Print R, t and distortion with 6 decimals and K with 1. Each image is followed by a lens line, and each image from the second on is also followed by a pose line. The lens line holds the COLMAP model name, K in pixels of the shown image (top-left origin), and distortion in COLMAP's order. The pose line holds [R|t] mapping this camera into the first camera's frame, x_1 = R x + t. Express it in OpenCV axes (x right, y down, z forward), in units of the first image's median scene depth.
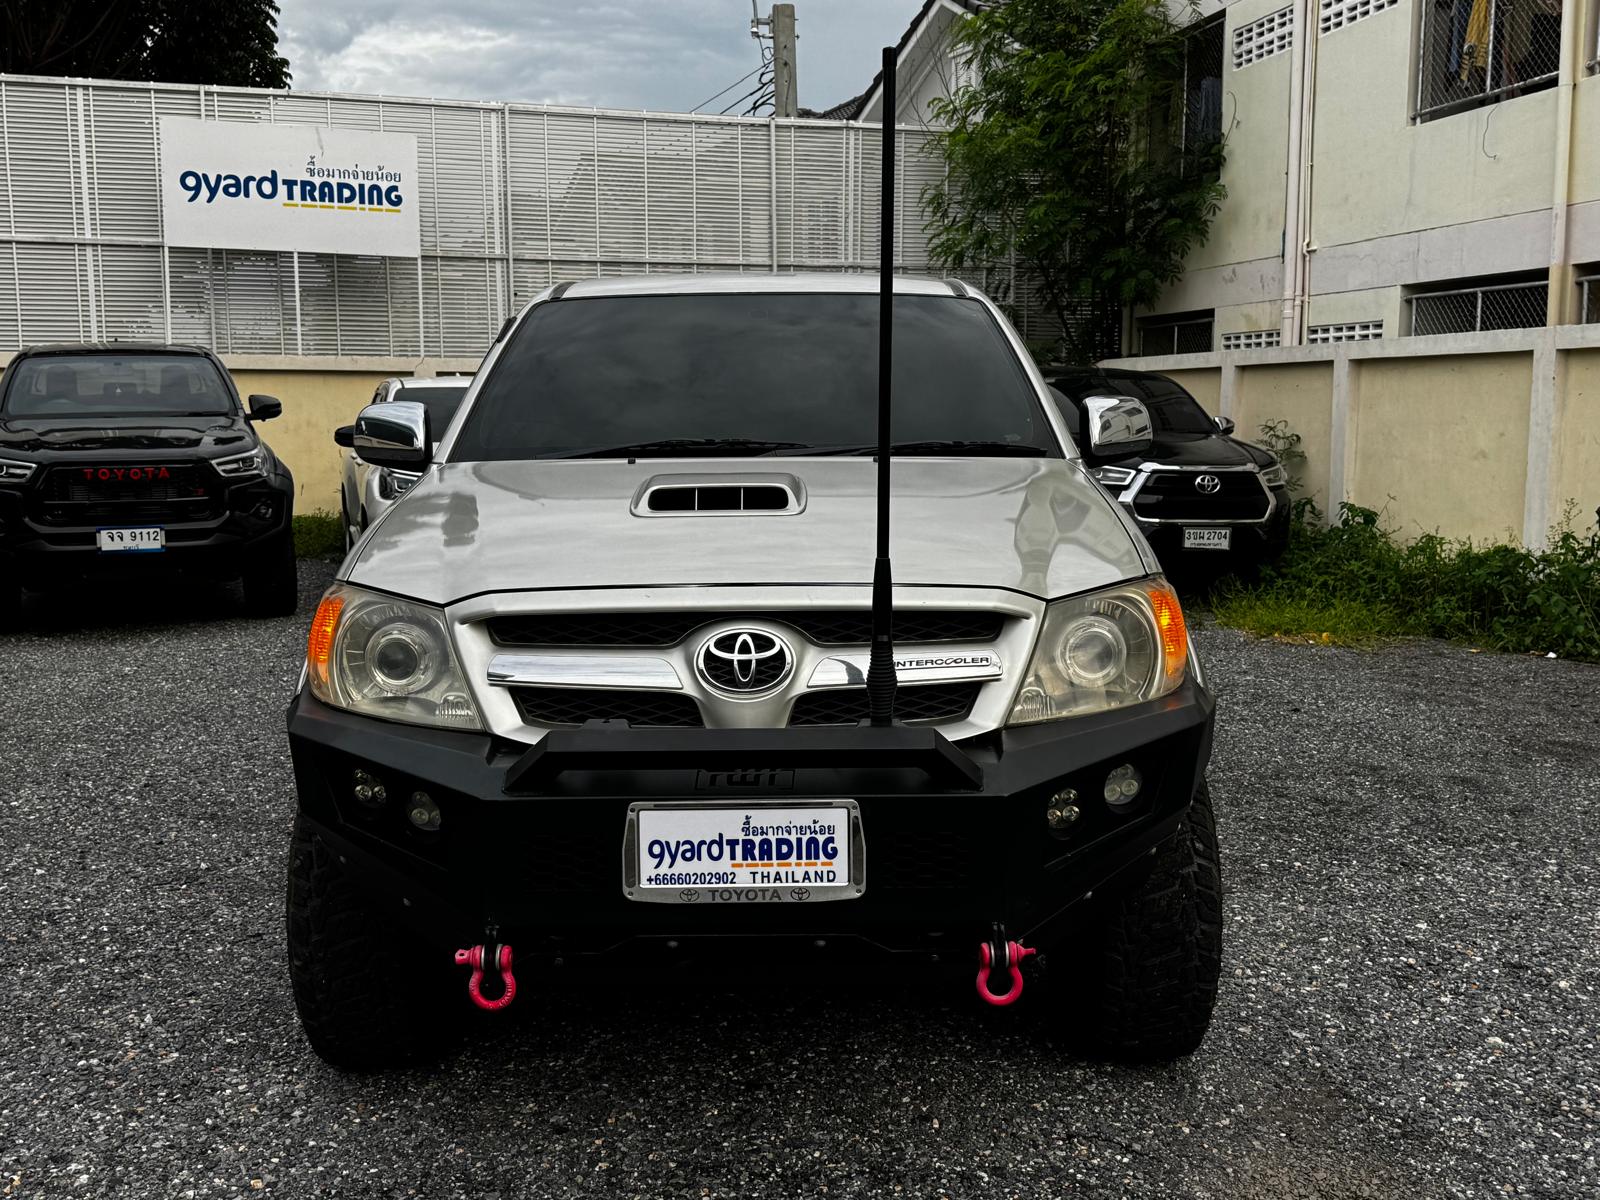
lens RADIAL K [[1554.7, 0, 797.4], [0, 1554.7, 604.7], [0, 0, 1]] dist [0.168770, -0.370133]
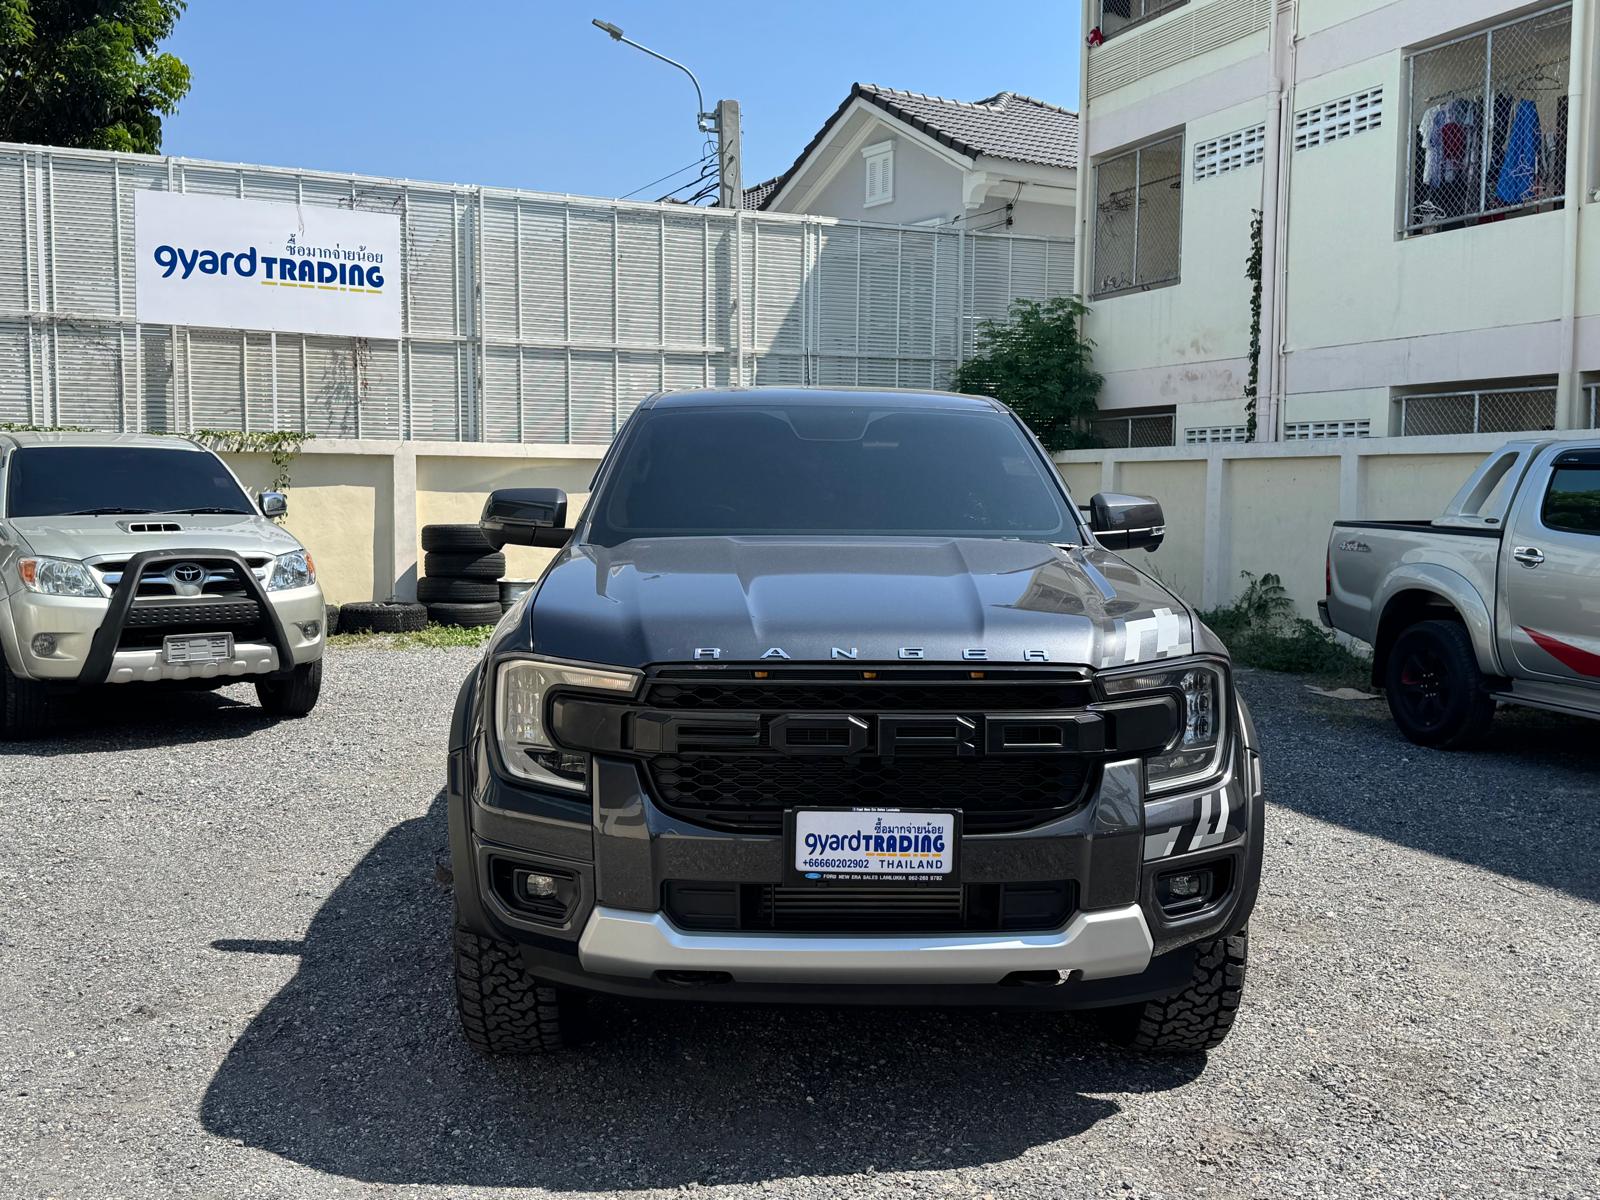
lens RADIAL K [[1554.7, 0, 797.4], [0, 1554.7, 604.7], [0, 0, 1]] dist [0.168770, -0.370133]
pose [[0.989270, -0.003283, 0.146064, -0.156199], [0.010769, 0.998666, -0.050493, -0.004780], [-0.145703, 0.051525, 0.987986, 0.010005]]
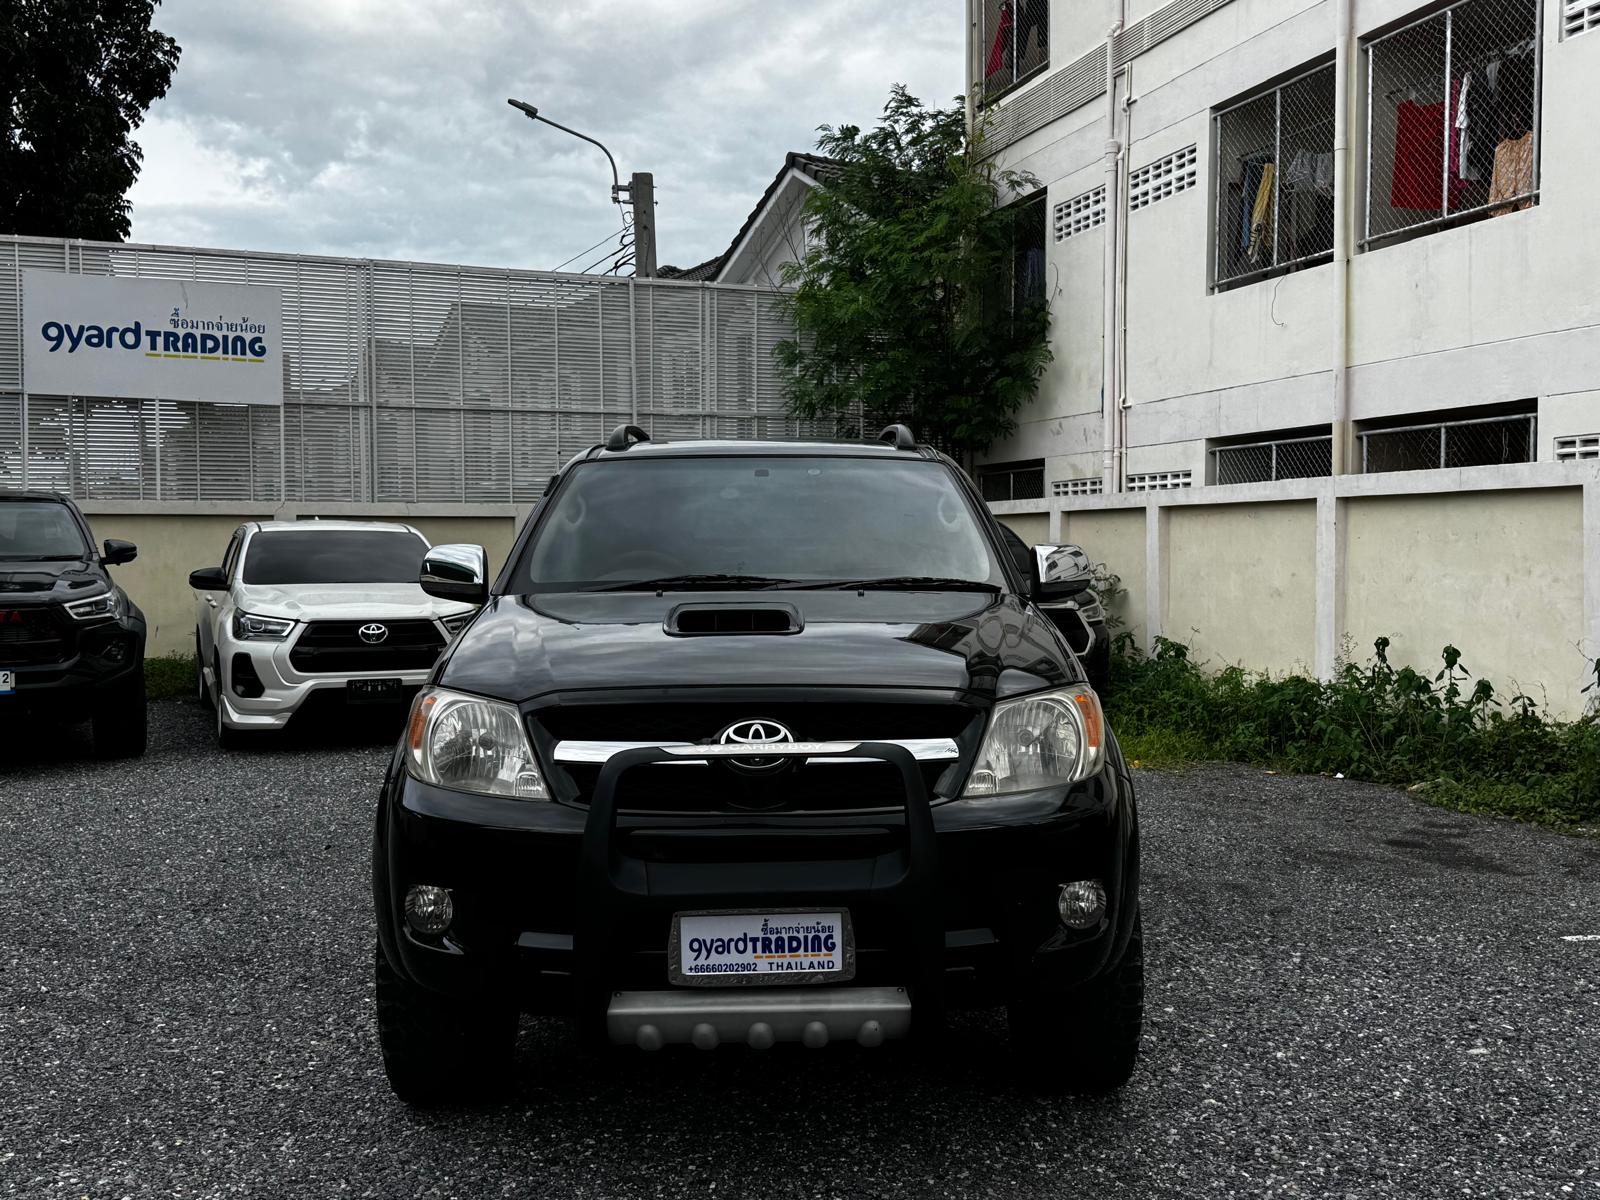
lens RADIAL K [[1543.4, 0, 801.5], [0, 1543.4, 607.4], [0, 0, 1]] dist [0.177390, -0.370425]
pose [[0.996573, -0.005462, 0.082542, 0.013022], [0.012639, 0.996156, -0.086678, 0.003460], [-0.081751, 0.087425, 0.992811, -0.031970]]
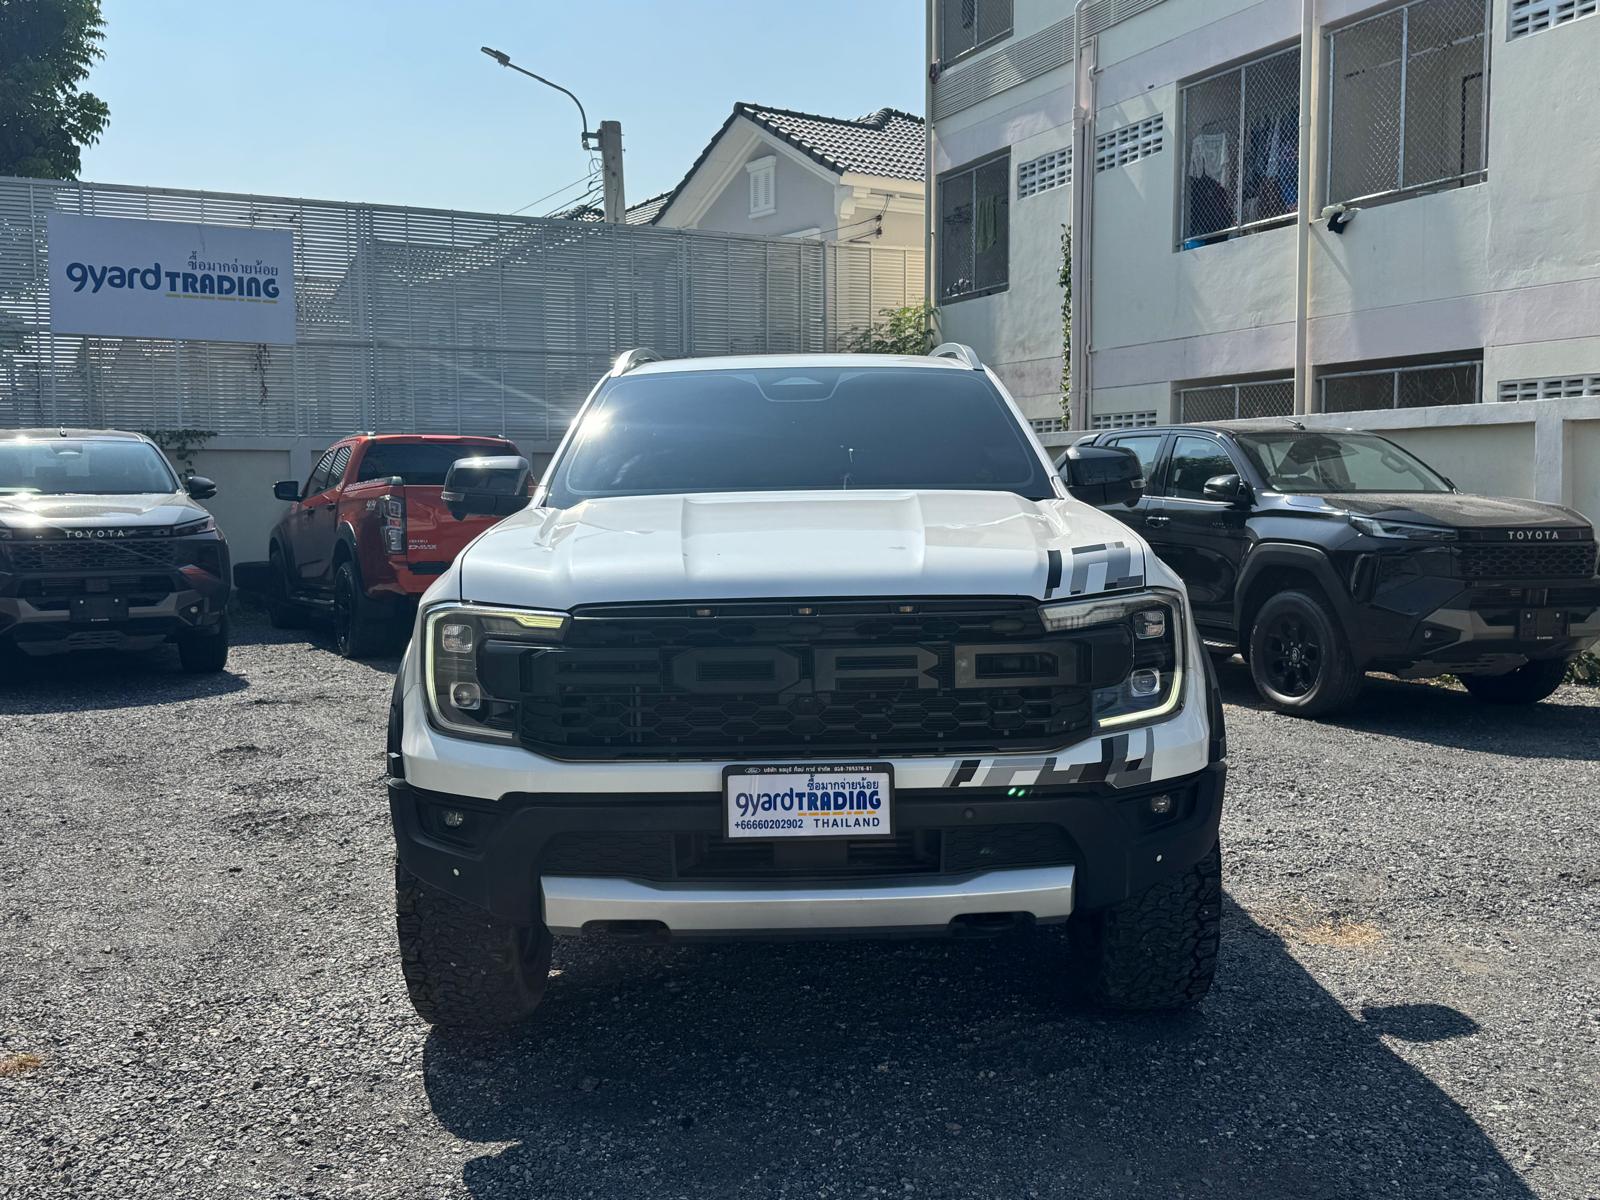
lens RADIAL K [[1554.7, 0, 797.4], [0, 1554.7, 604.7], [0, 0, 1]] dist [0.168770, -0.370133]
pose [[0.985121, -0.016310, 0.171085, -0.100900], [0.025227, 0.998427, -0.050077, 0.020430], [-0.169999, 0.053648, 0.983983, -0.117362]]
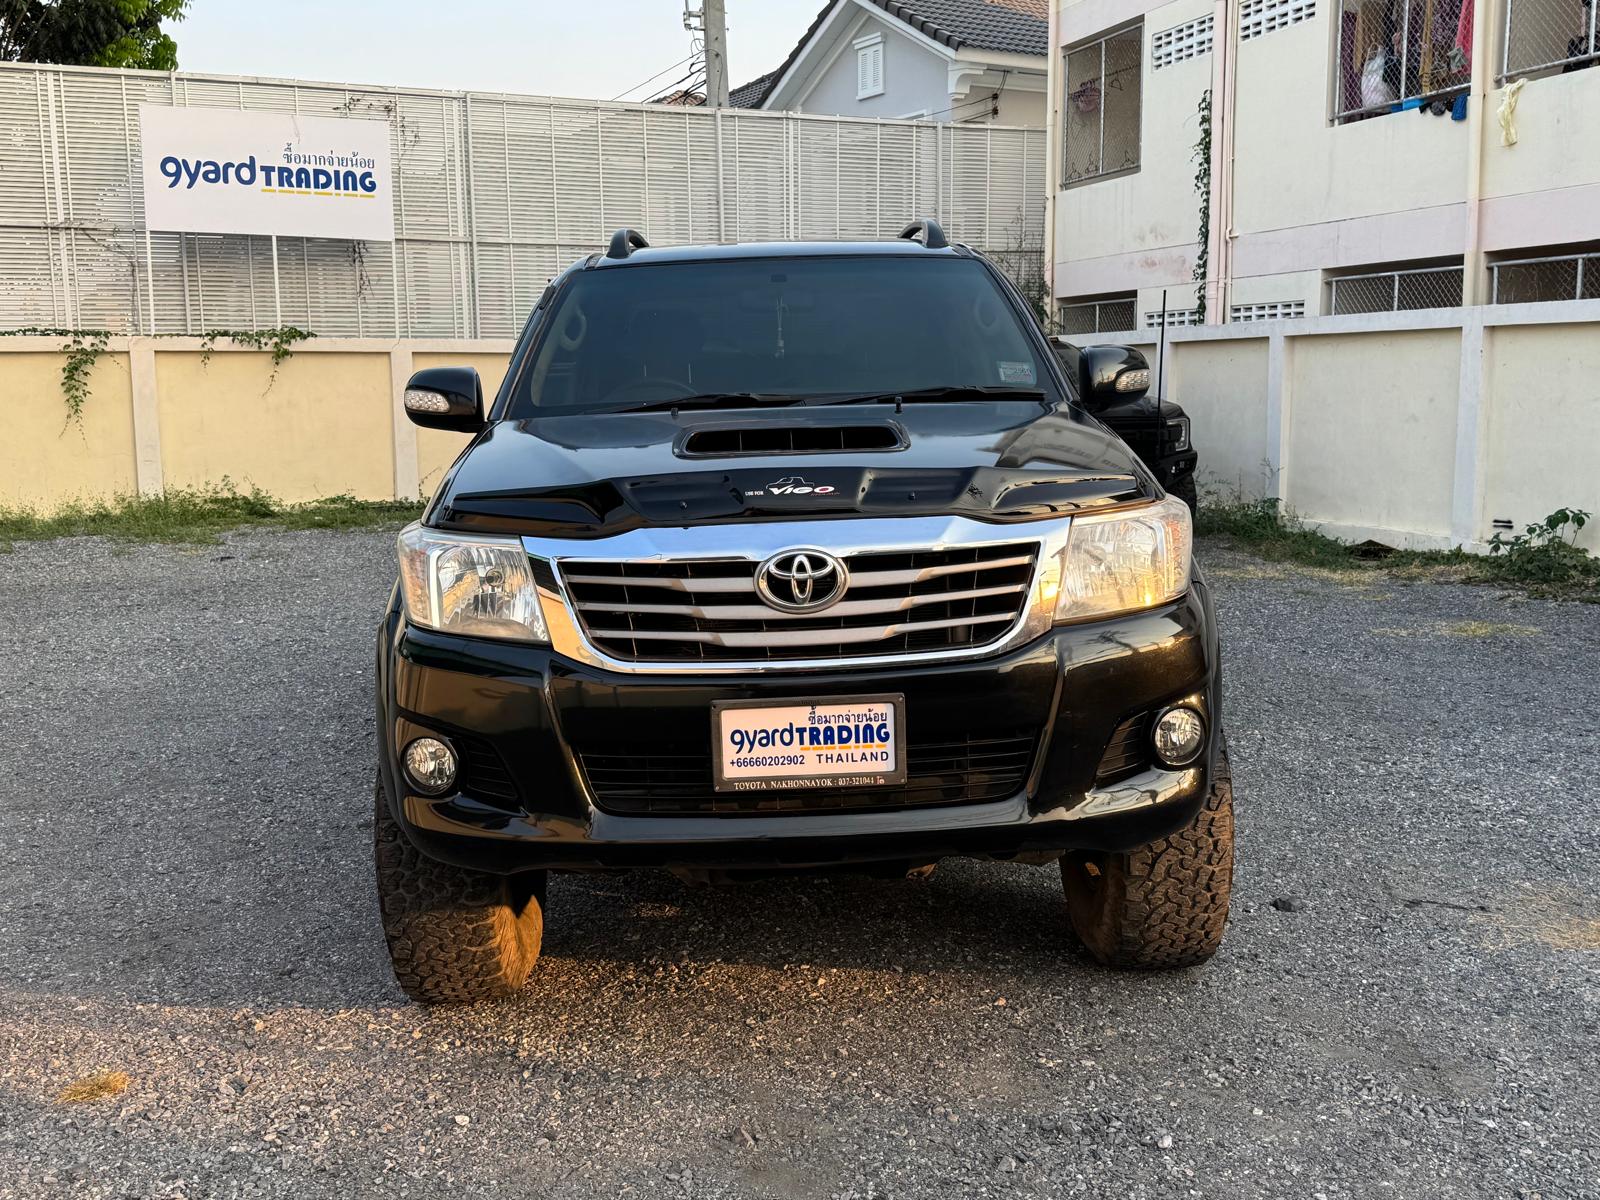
lens RADIAL K [[1559.4, 0, 800.0], [0, 1559.4, 600.0], [0, 0, 1]] dist [0.135564, -0.283228]
pose [[0.993286, -0.025065, 0.112937, -0.109361], [0.023721, 0.999631, 0.013233, 0.008673], [-0.113227, -0.010465, 0.993514, -0.069899]]
